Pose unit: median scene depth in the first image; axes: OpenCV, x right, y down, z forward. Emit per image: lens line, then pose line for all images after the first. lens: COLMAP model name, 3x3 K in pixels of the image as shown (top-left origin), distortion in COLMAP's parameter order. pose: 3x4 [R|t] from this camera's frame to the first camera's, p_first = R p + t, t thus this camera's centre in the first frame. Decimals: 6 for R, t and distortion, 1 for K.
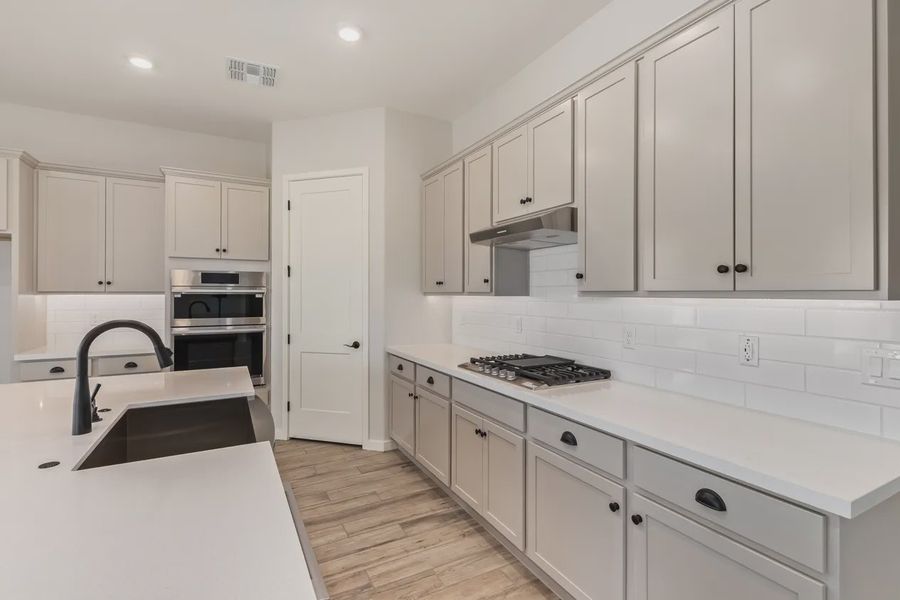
lens RADIAL K [[419.4, 0, 455.8], [0, 419.4, 290.5], [0, 0, 1]] dist [-0.003414, -0.000688]
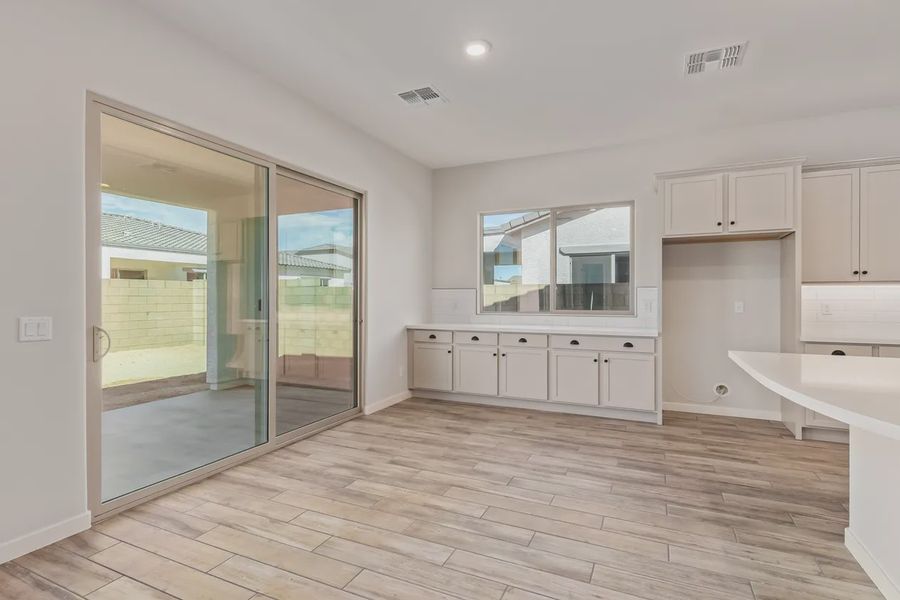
lens RADIAL K [[419.4, 0, 440.3], [0, 419.4, 298.8], [0, 0, 1]] dist [-0.003414, -0.000688]
pose [[0.566871, 0.001124, -0.823805, -0.643751], [0.009212, 0.999928, 0.007704, 0.033307], [0.823755, -0.011956, 0.566820, -0.448954]]
